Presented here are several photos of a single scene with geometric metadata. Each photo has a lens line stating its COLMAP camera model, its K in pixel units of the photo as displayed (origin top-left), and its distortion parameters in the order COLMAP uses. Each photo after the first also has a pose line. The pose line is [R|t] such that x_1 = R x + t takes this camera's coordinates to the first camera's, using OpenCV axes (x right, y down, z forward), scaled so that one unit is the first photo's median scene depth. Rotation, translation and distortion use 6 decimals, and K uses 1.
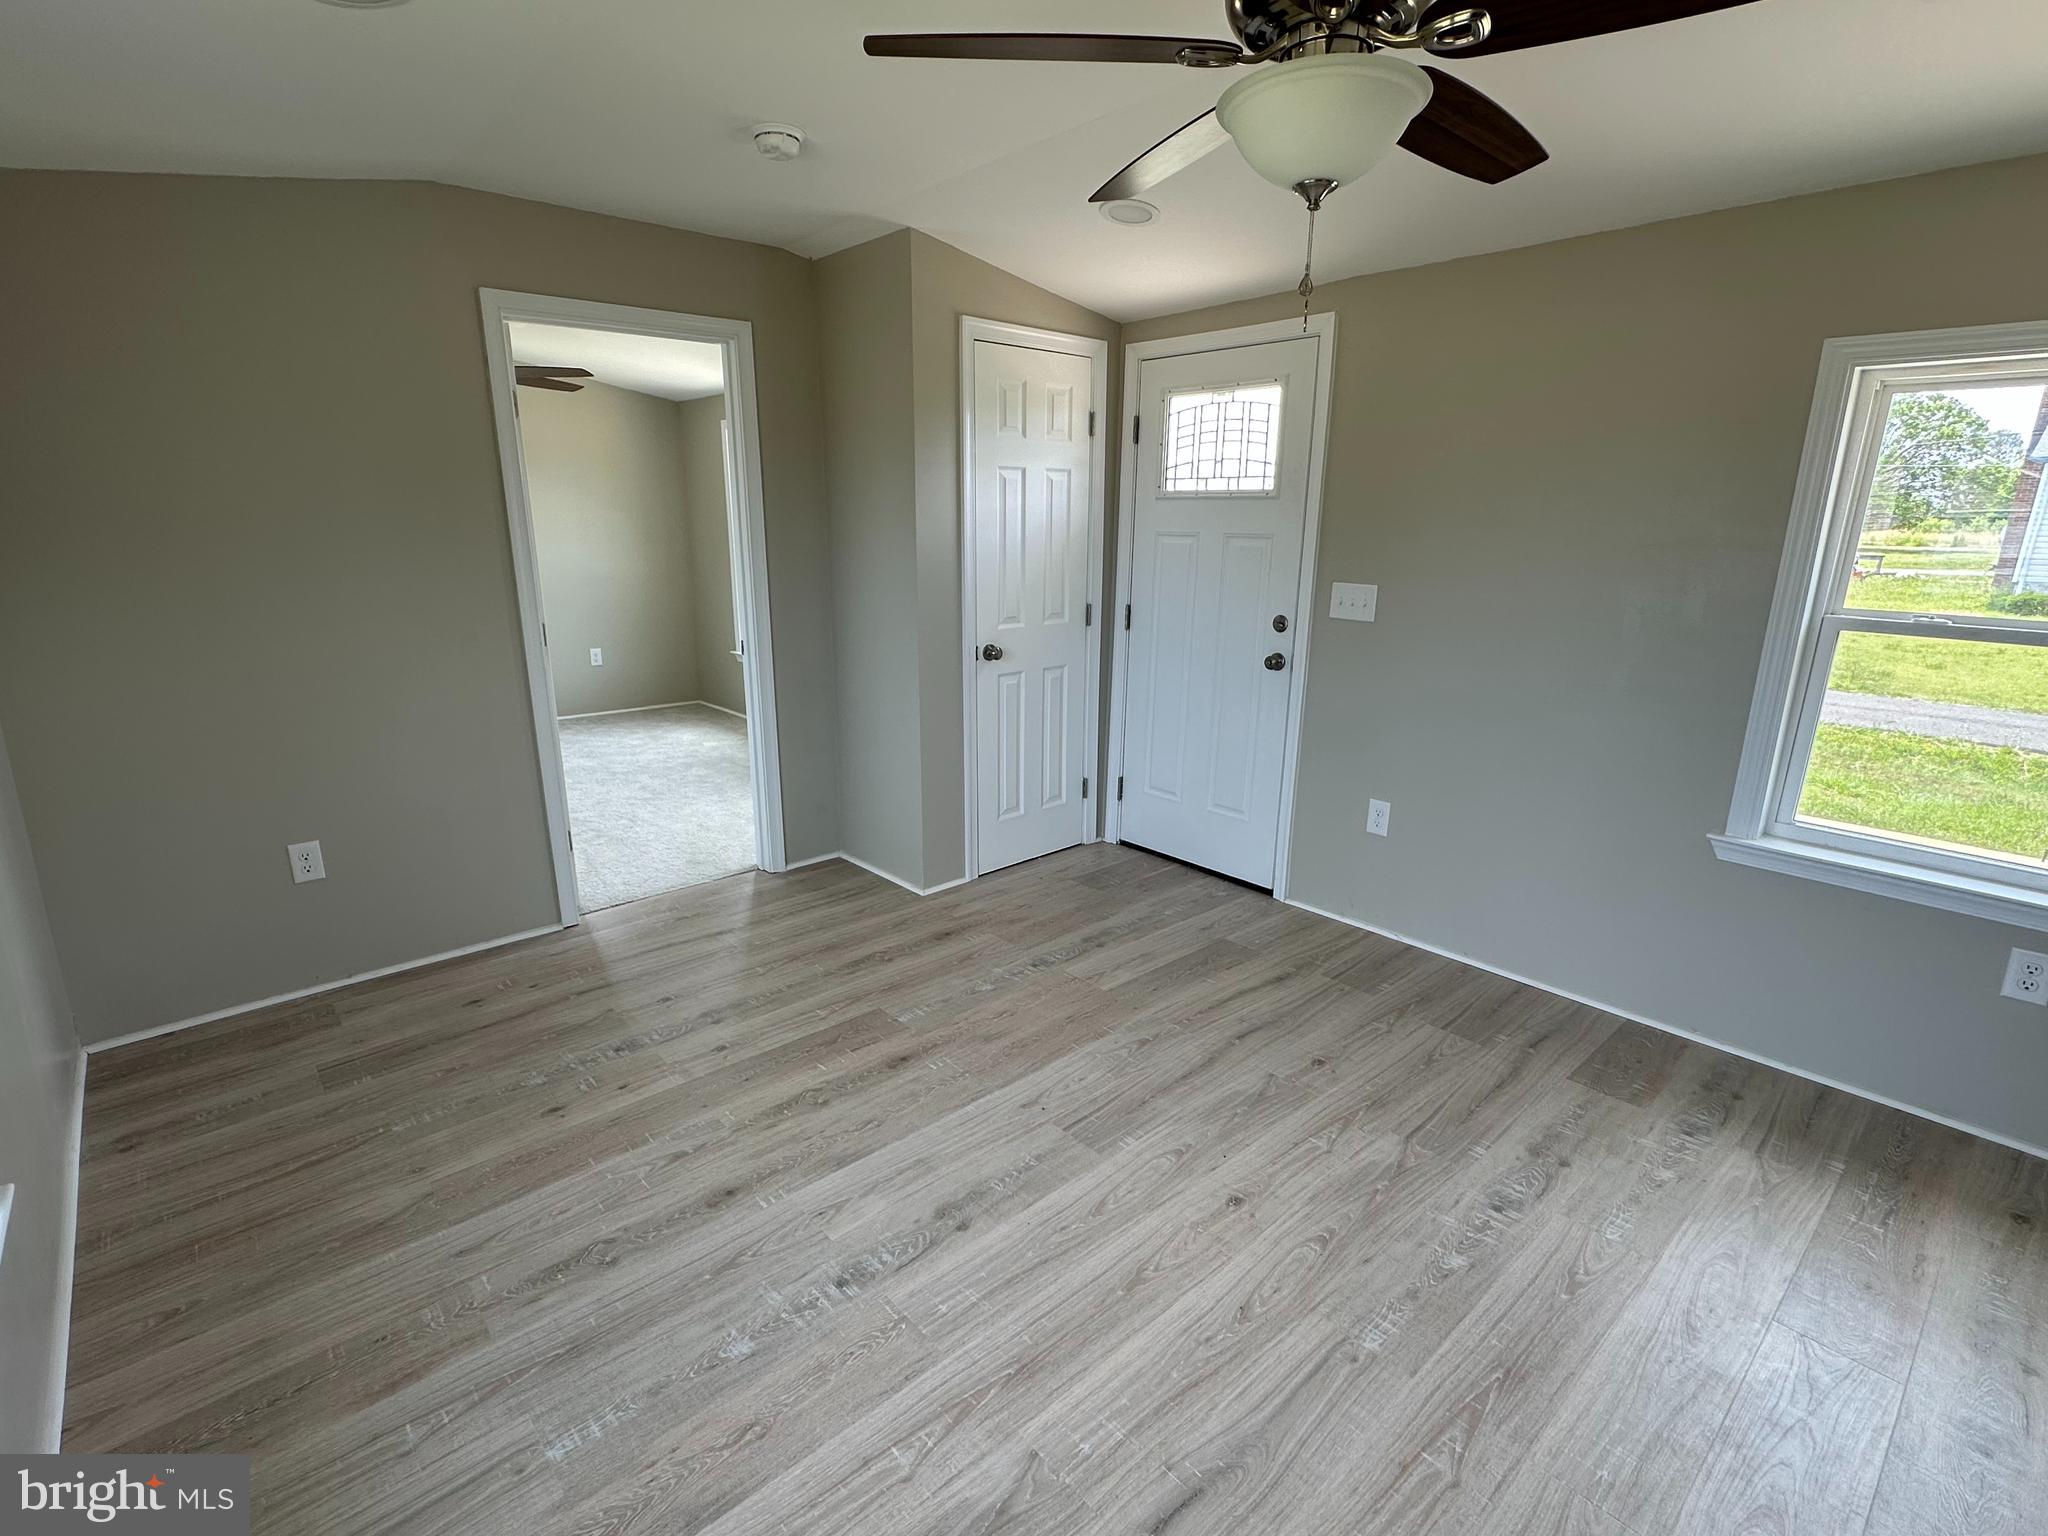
lens RADIAL K [[966.8, 0, 1024.0], [0, 966.8, 768.0], [0, 0, 1]] dist [-0.025917, 0.020577]
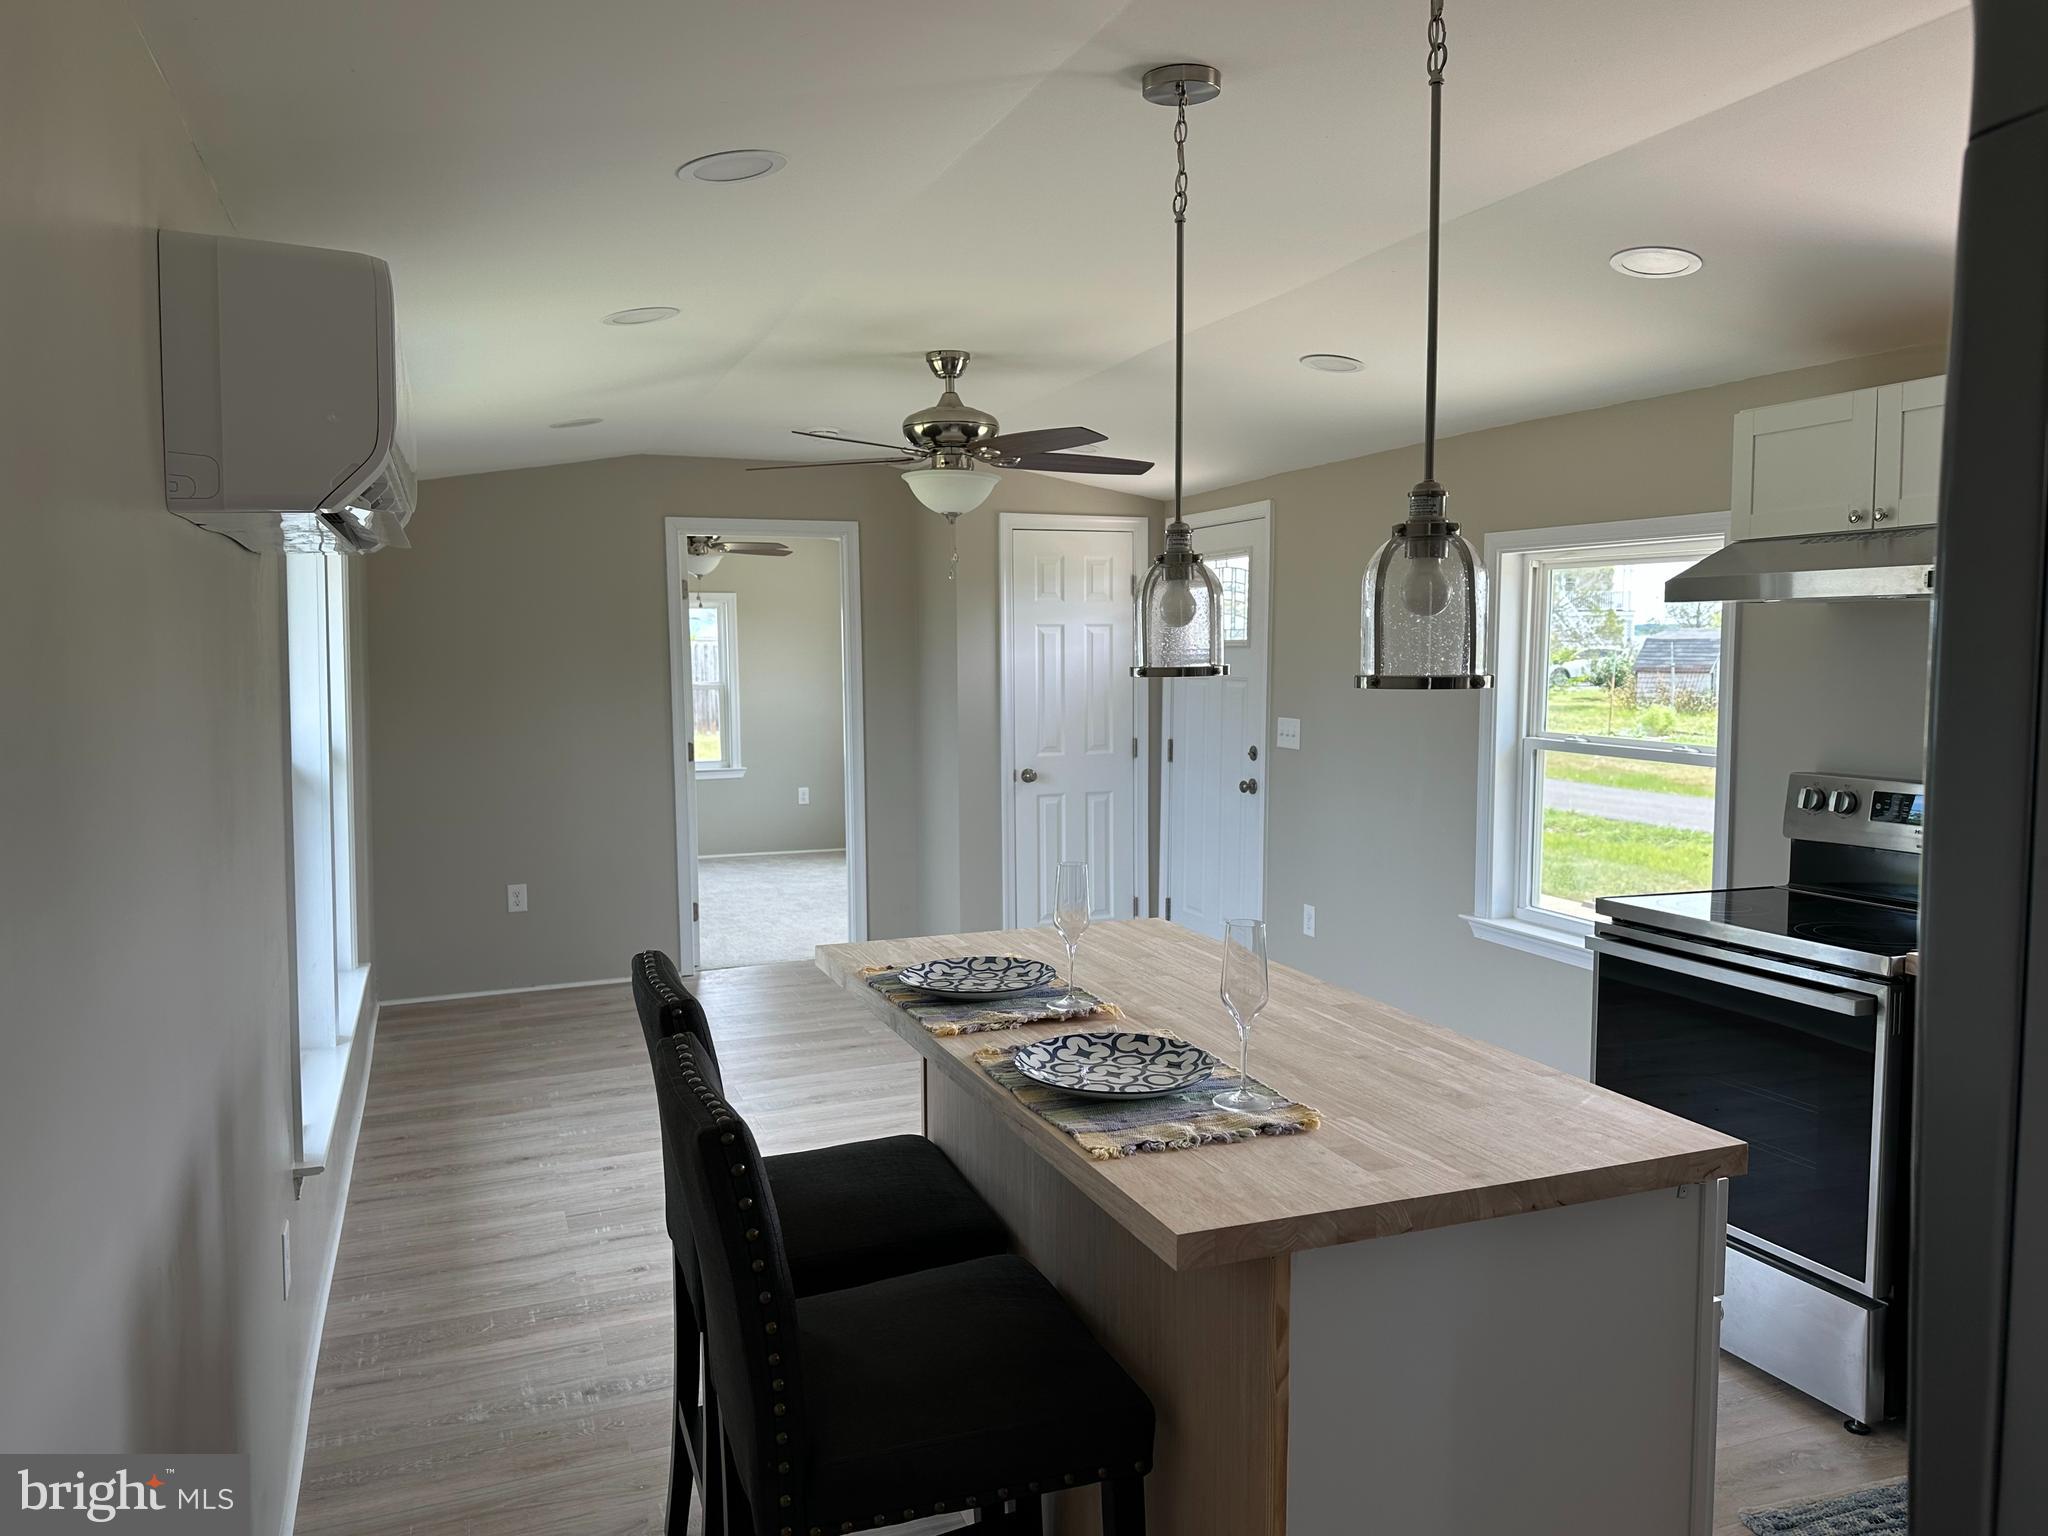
lens RADIAL K [[1463.2, 0, 1048.7], [0, 1463.2, 770.5], [0, 0, 1]] dist [0.088650, -0.003603]
pose [[0.941022, 0.017345, -0.337901, 0.673301], [-0.075524, 0.984256, -0.159804, 0.180508], [0.329809, 0.175898, 0.927516, -0.748184]]
